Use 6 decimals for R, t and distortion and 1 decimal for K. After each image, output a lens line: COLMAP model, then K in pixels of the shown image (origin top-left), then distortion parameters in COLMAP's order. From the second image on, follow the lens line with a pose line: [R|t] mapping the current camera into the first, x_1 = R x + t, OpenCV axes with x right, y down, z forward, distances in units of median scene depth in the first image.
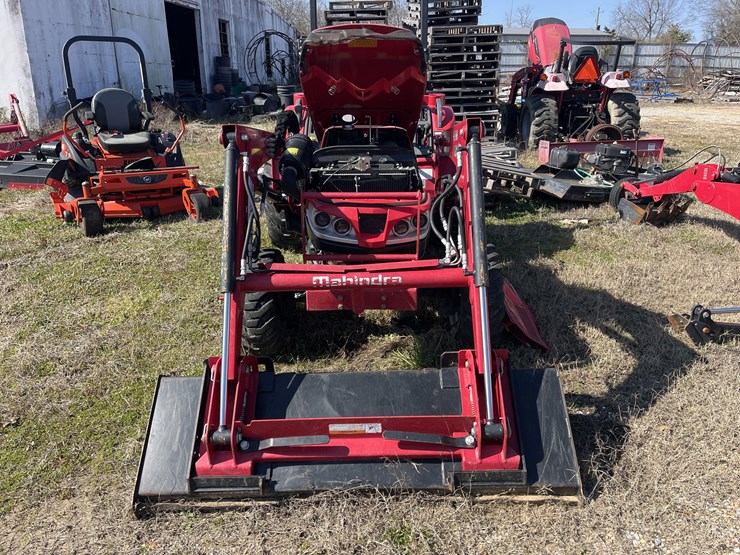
lens RADIAL K [[567.9, 0, 369.2], [0, 567.9, 280.3], [0, 0, 1]] dist [0.062022, -0.081234]
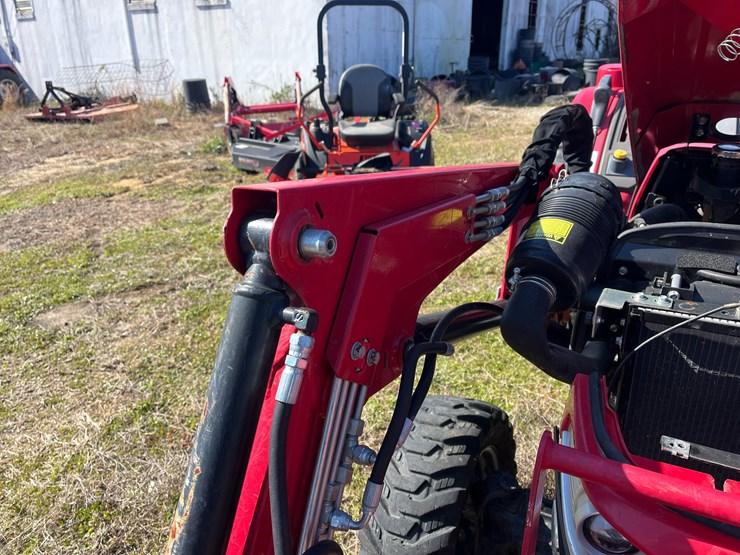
lens RADIAL K [[567.9, 0, 366.3], [0, 567.9, 282.2], [0, 0, 1]] dist [0.062022, -0.081234]
pose [[0.878756, 0.162068, -0.448912, -0.018338], [-0.144900, 0.986779, 0.072608, -0.050217], [0.454744, 0.001243, 0.890621, 0.158580]]
